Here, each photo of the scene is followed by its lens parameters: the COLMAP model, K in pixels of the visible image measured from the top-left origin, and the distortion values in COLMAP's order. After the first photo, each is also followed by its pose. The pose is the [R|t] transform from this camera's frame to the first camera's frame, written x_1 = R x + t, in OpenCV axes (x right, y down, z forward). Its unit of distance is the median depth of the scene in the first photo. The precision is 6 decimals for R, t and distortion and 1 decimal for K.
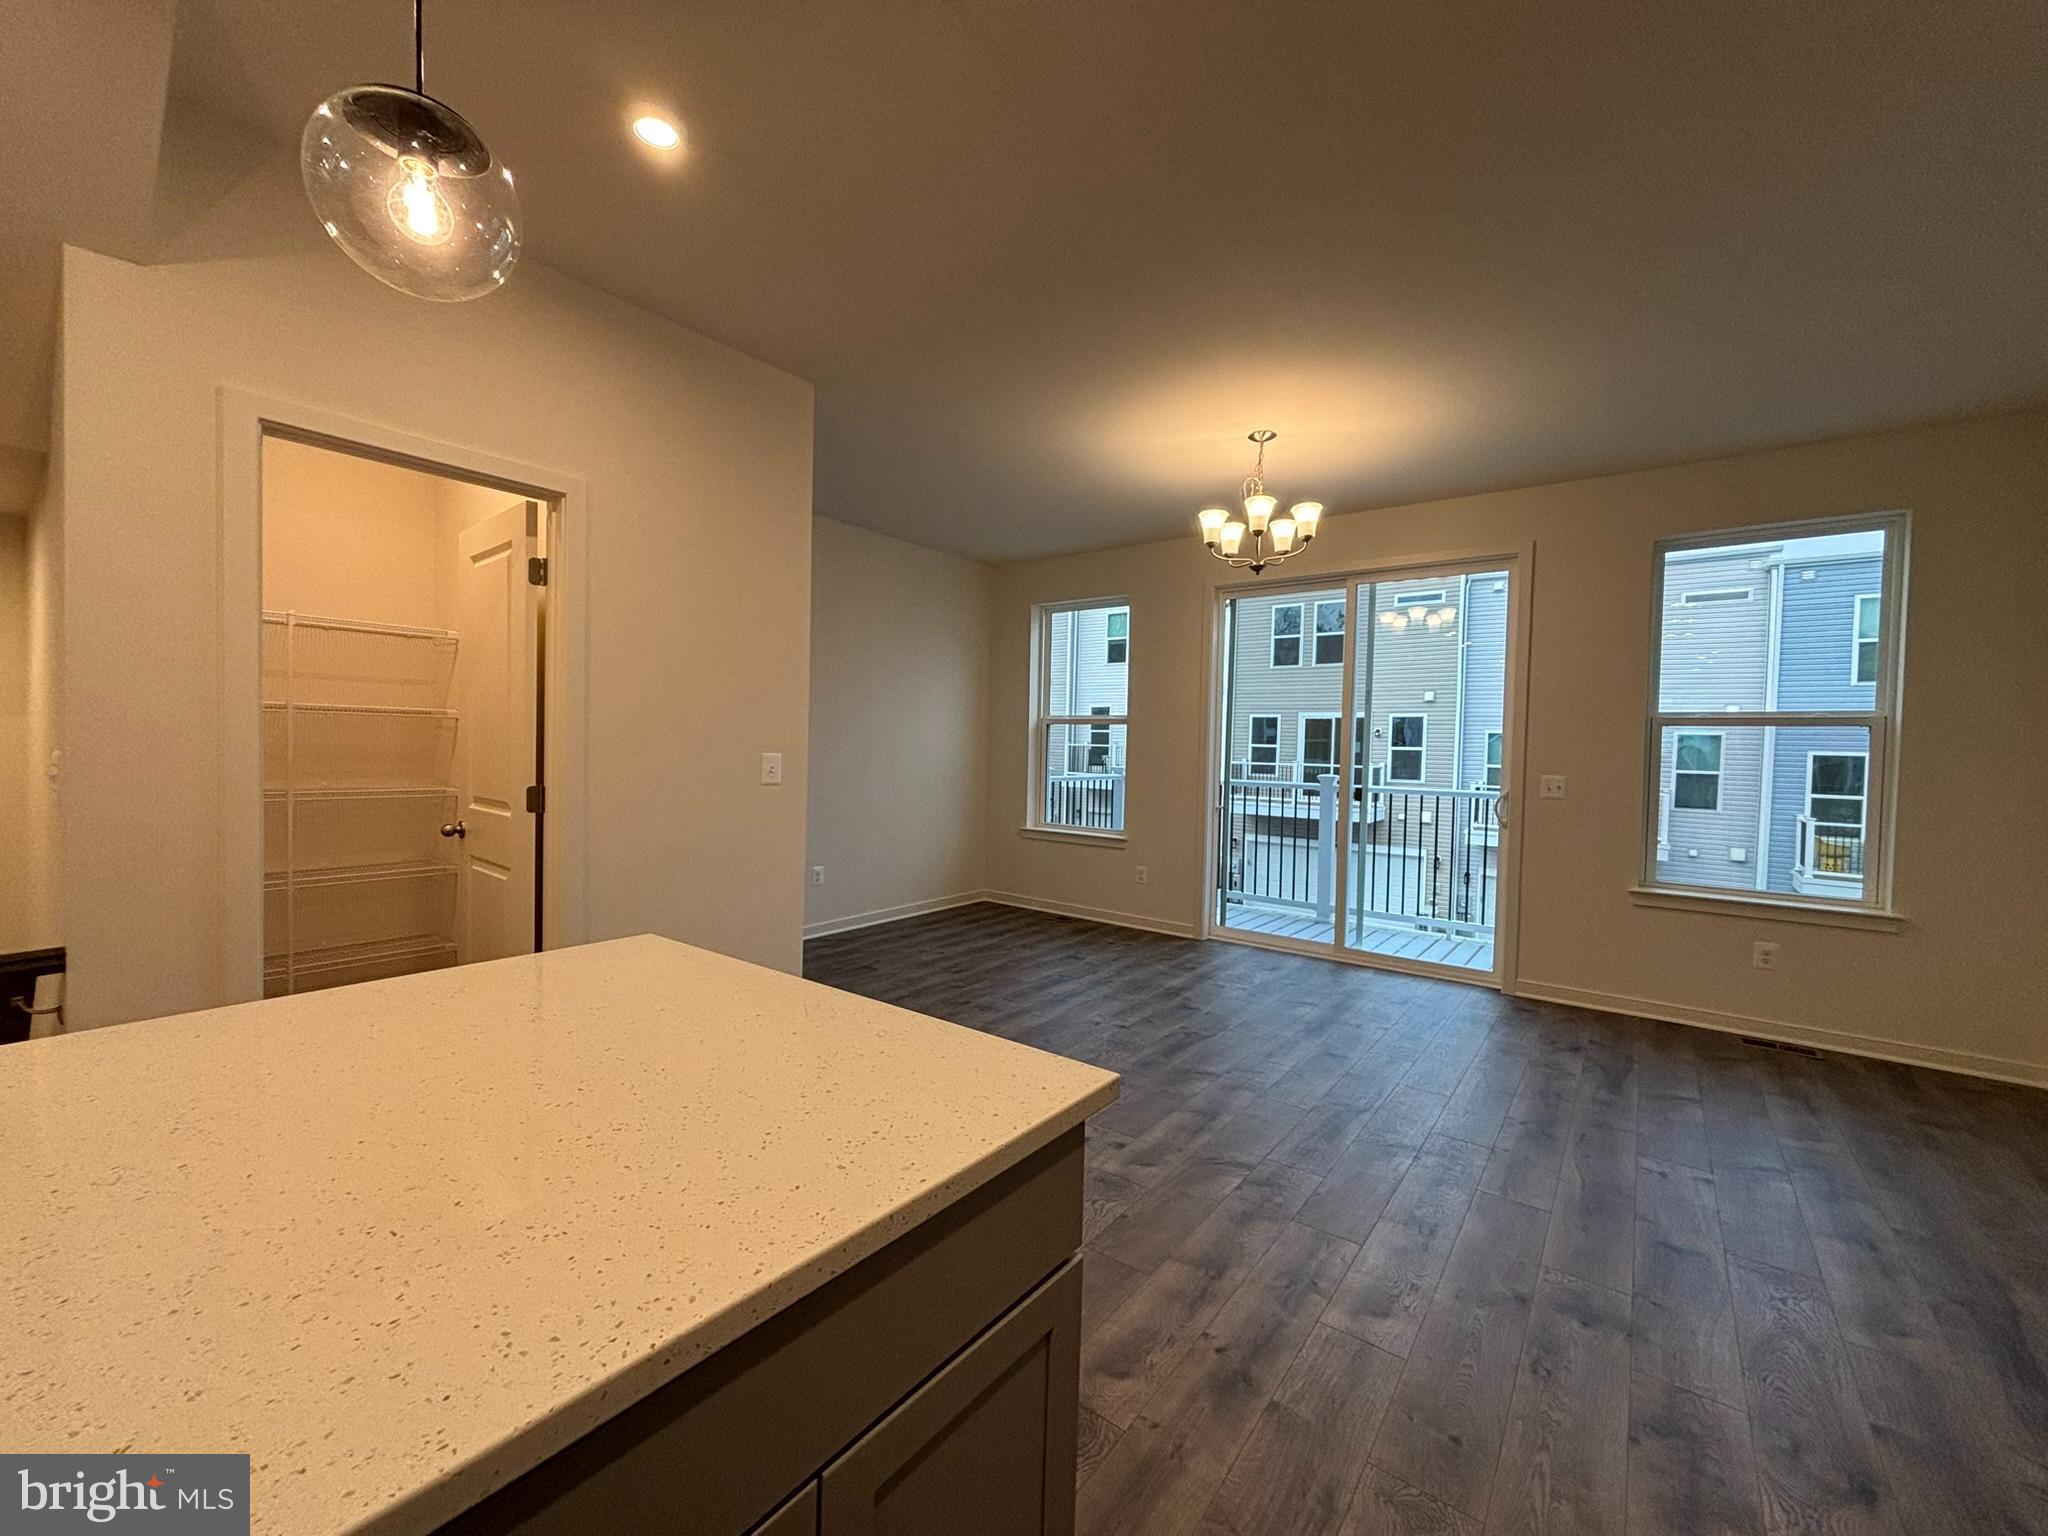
lens RADIAL K [[817.1, 0, 1023.4], [0, 817.1, 765.9], [0, 0, 1]] dist [-0.002697, 0.000173]
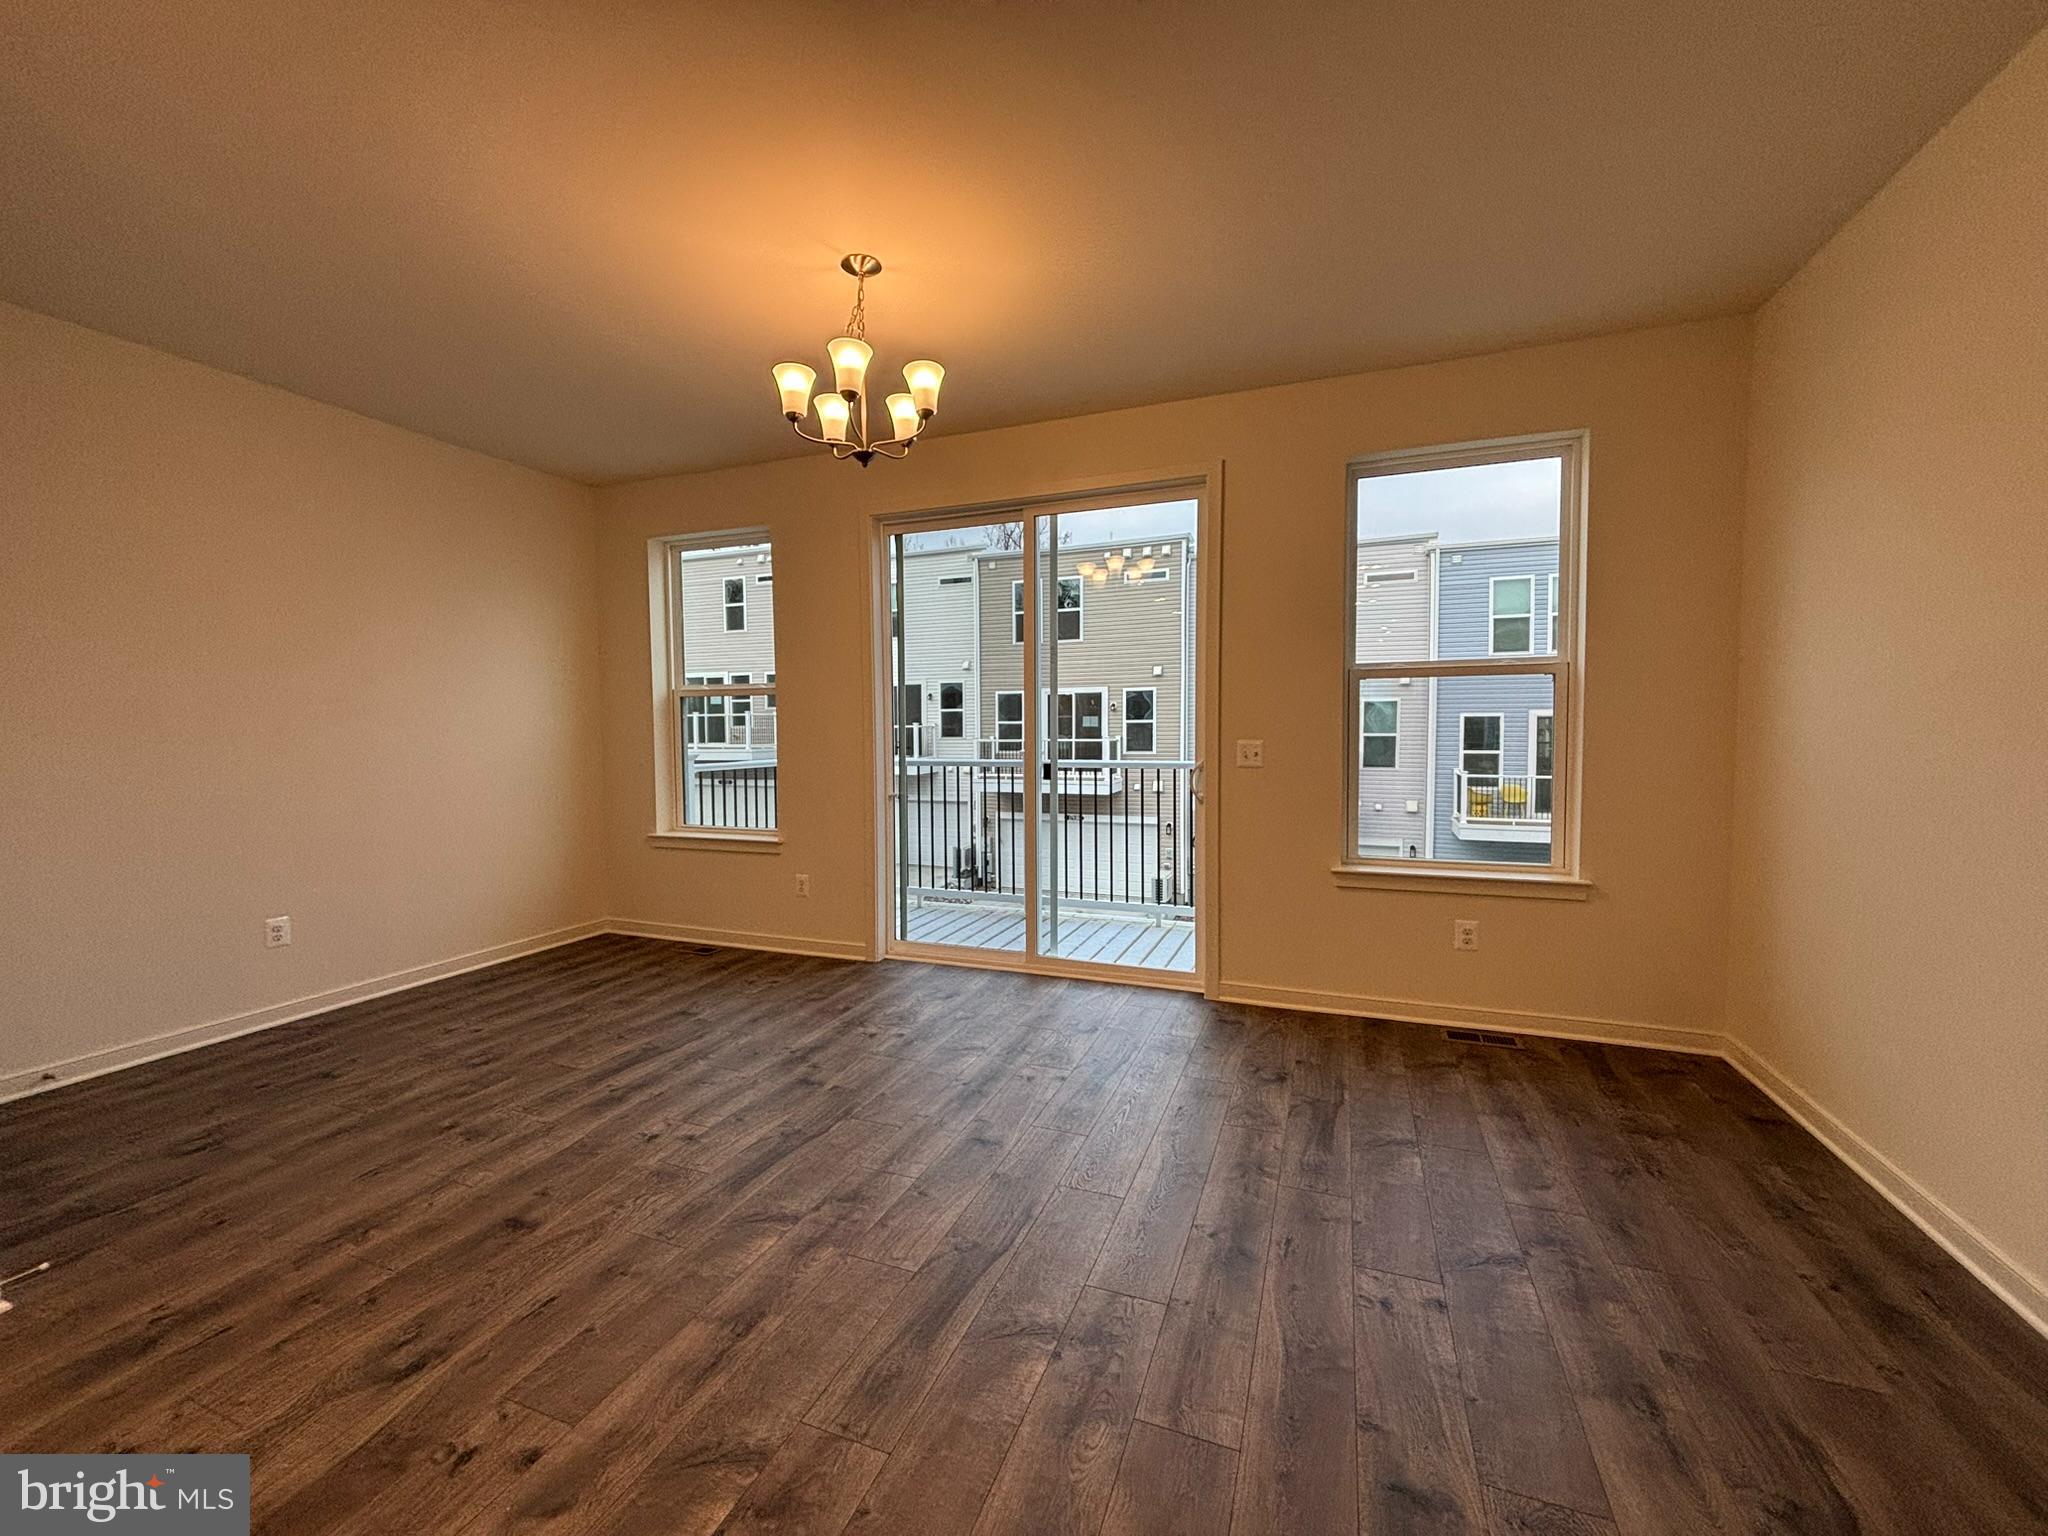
lens RADIAL K [[817.1, 0, 1023.4], [0, 817.1, 765.9], [0, 0, 1]] dist [-0.002697, 0.000173]
pose [[0.959614, -0.043754, 0.277895, 0.193320], [0.037655, 0.998919, 0.027251, 0.006227], [-0.278787, -0.015686, 0.960225, 0.261632]]
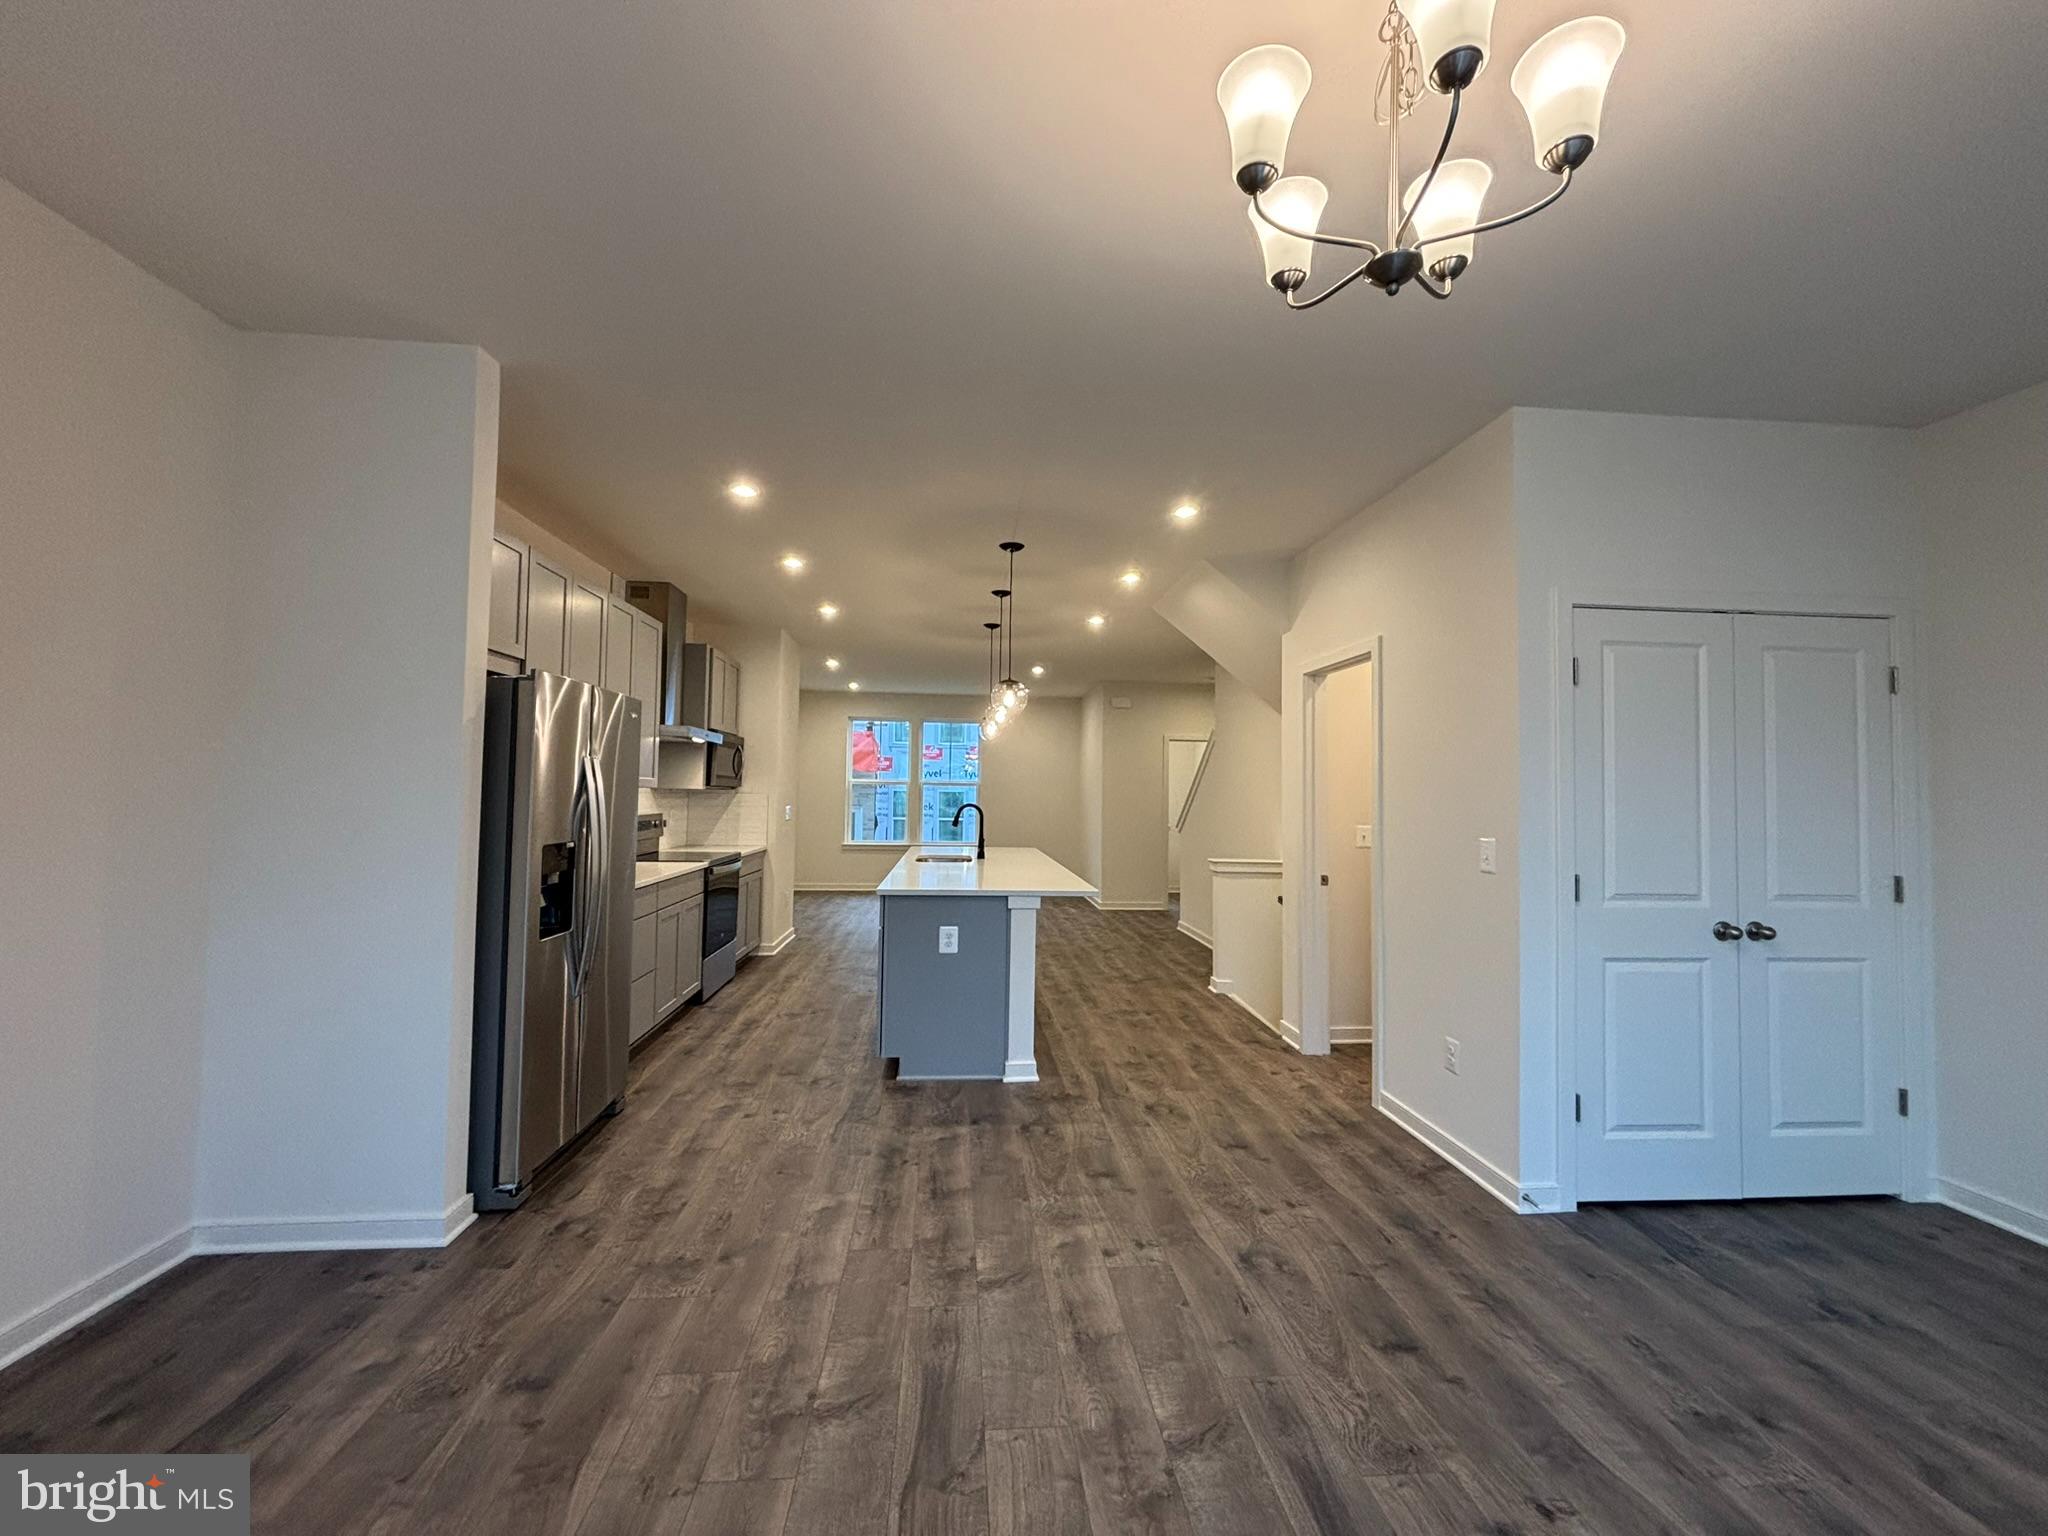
lens RADIAL K [[817.9, 0, 1028.5], [0, 817.9, 765.2], [0, 0, 1]] dist [-0.001064, 0.000061]
pose [[-0.729336, -0.058541, -0.681646, 0.543194], [-0.053156, 0.998169, -0.028849, -0.034237], [0.682087, 0.015194, -0.731113, 1.032503]]
